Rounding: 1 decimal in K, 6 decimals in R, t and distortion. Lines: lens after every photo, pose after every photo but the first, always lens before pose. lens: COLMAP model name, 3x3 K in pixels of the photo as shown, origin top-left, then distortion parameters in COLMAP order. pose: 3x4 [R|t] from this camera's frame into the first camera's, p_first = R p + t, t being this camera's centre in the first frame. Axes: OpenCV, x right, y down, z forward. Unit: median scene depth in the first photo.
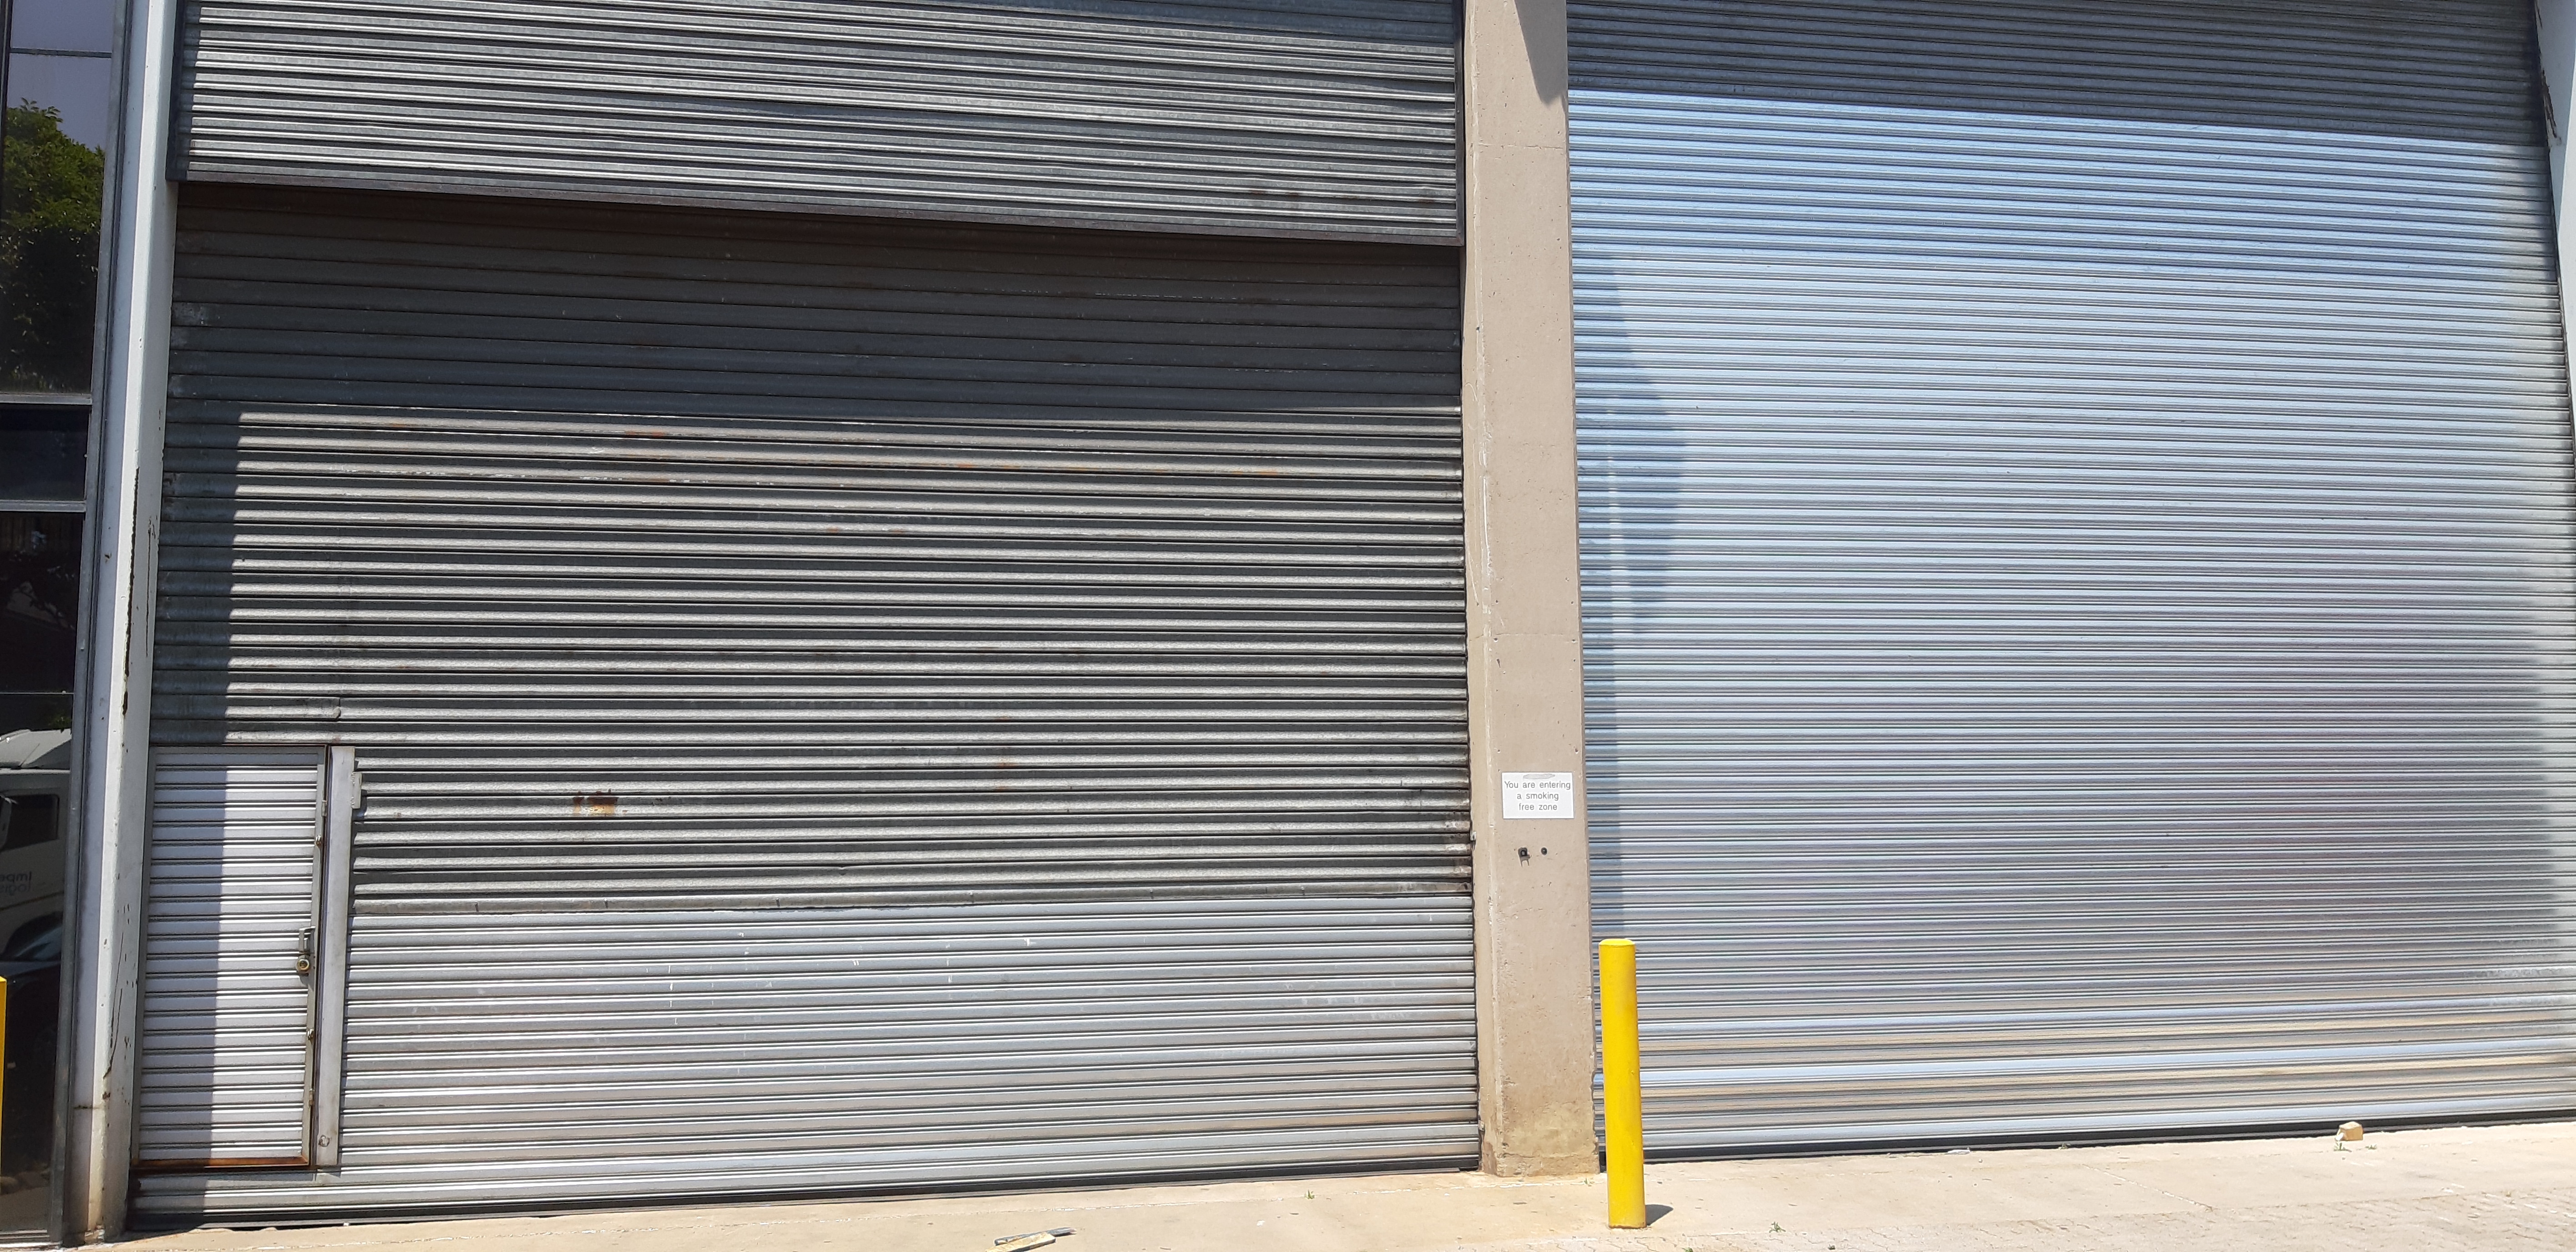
lens RADIAL K [[1968.5, 0, 1287.3], [0, 1968.5, 616.9], [0, 0, 1]] dist [0.015452, 0.000305]
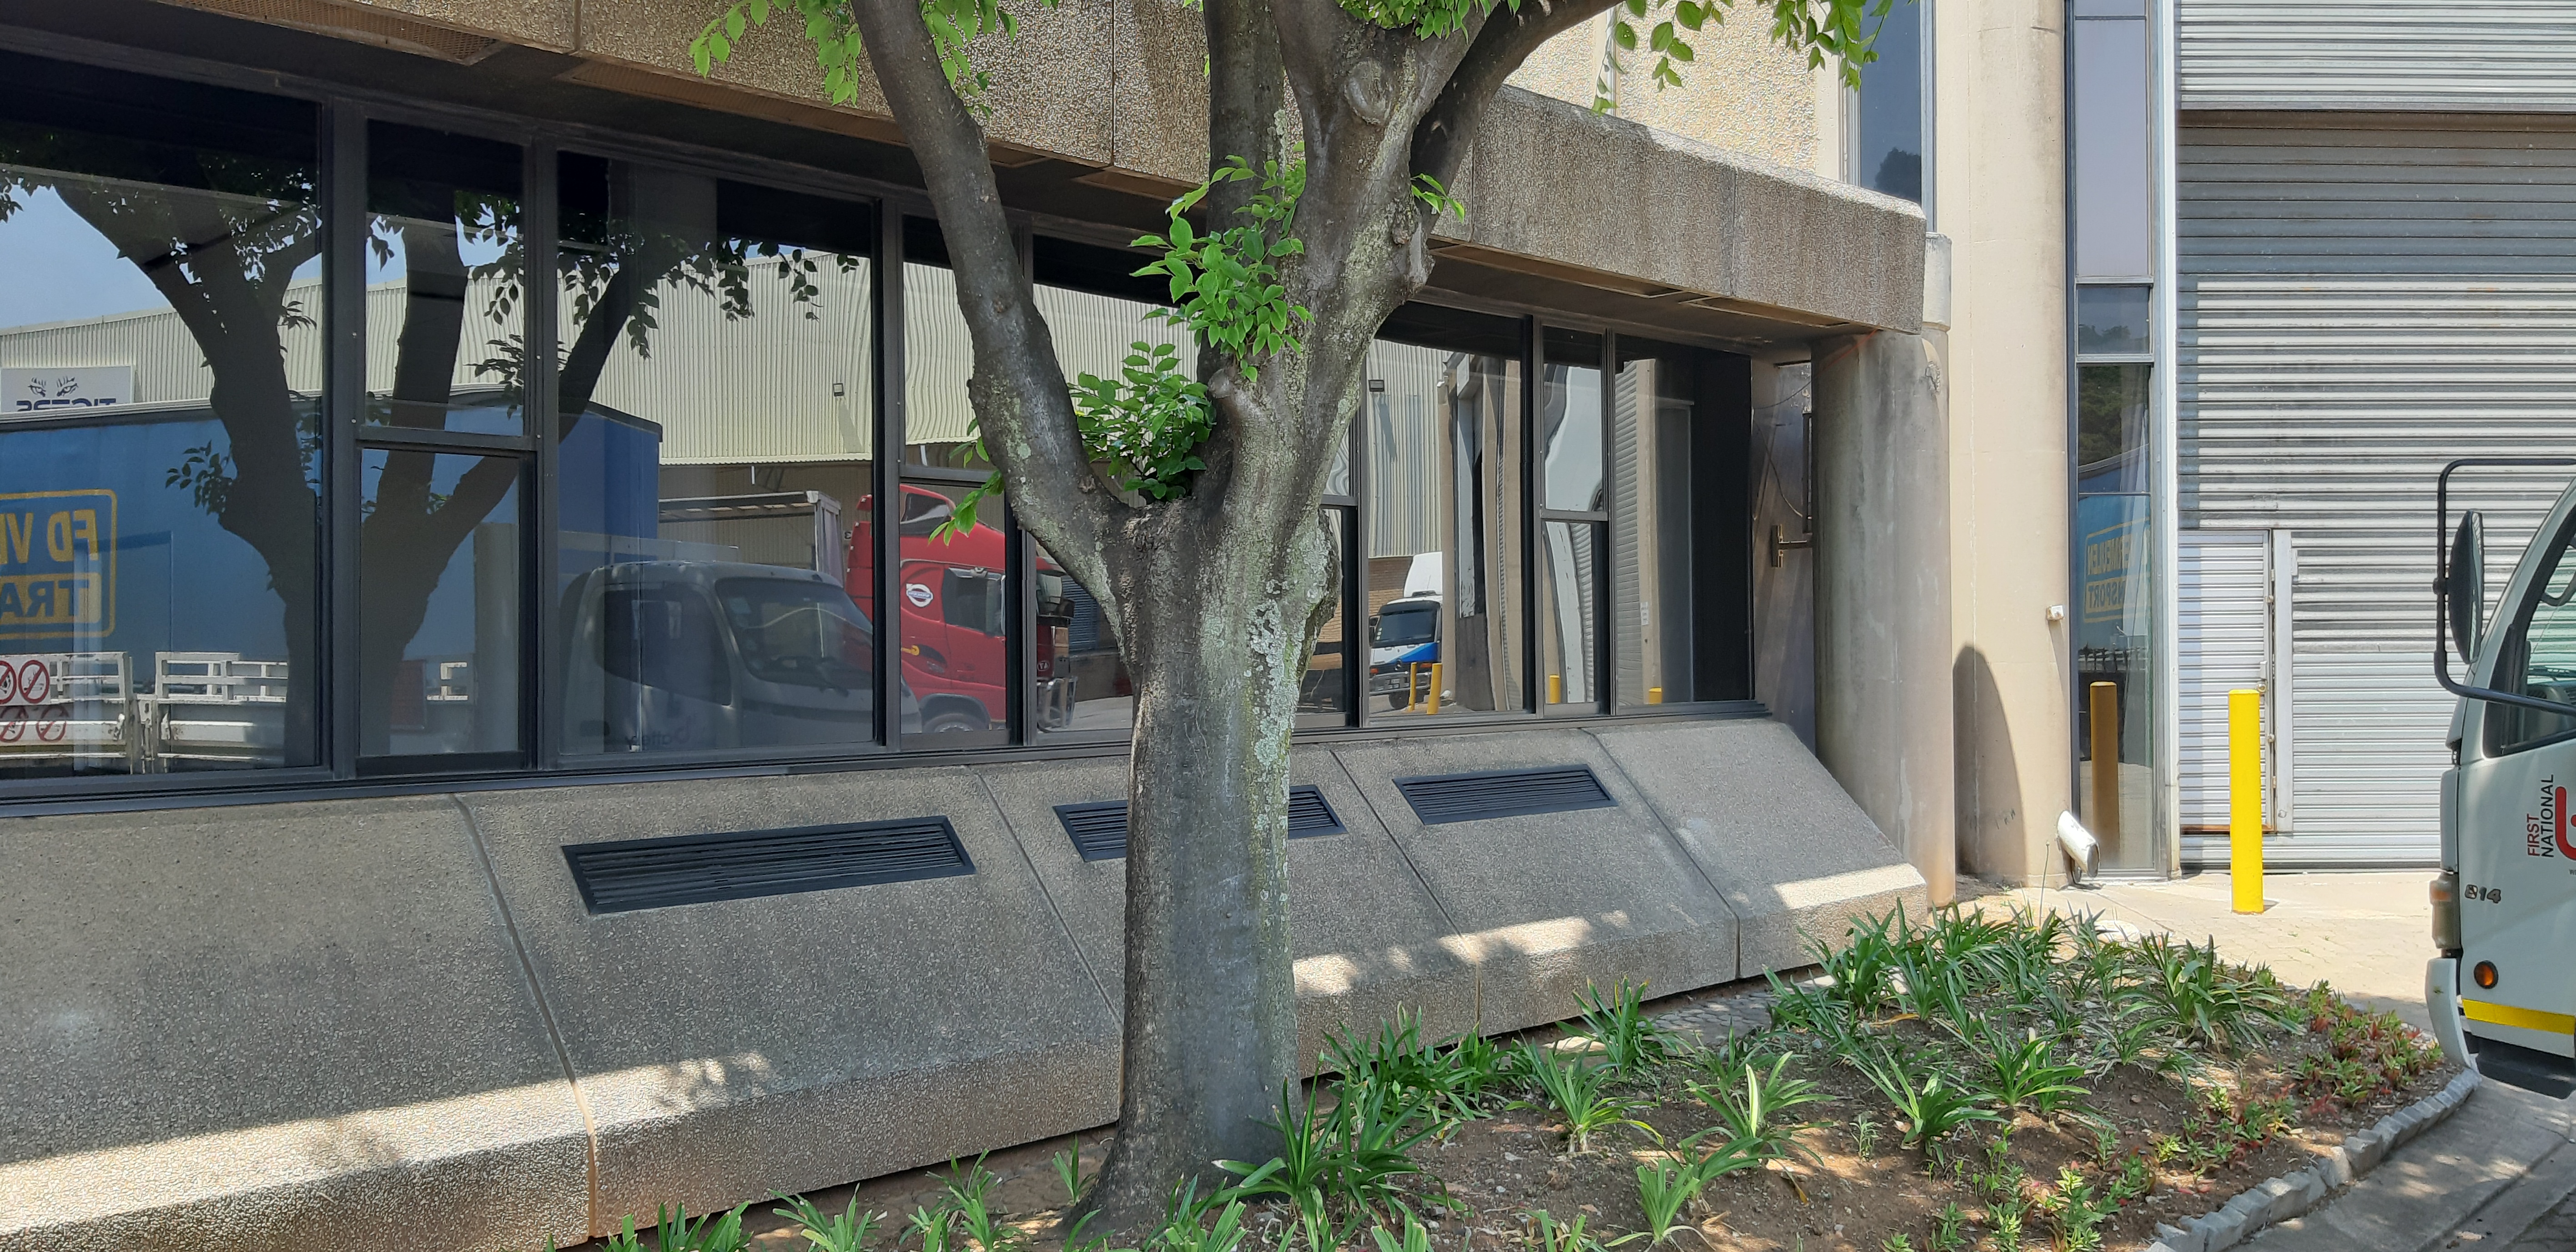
lens RADIAL K [[1968.5, 0, 1288.1], [0, 1968.5, 634.6], [0, 0, 1]] dist [0.015452, 0.000305]
pose [[0.992101, -0.002114, -0.125422, -0.980780], [0.014471, 0.995111, 0.097699, -0.005232], [0.124602, -0.098742, 0.987281, -0.428927]]
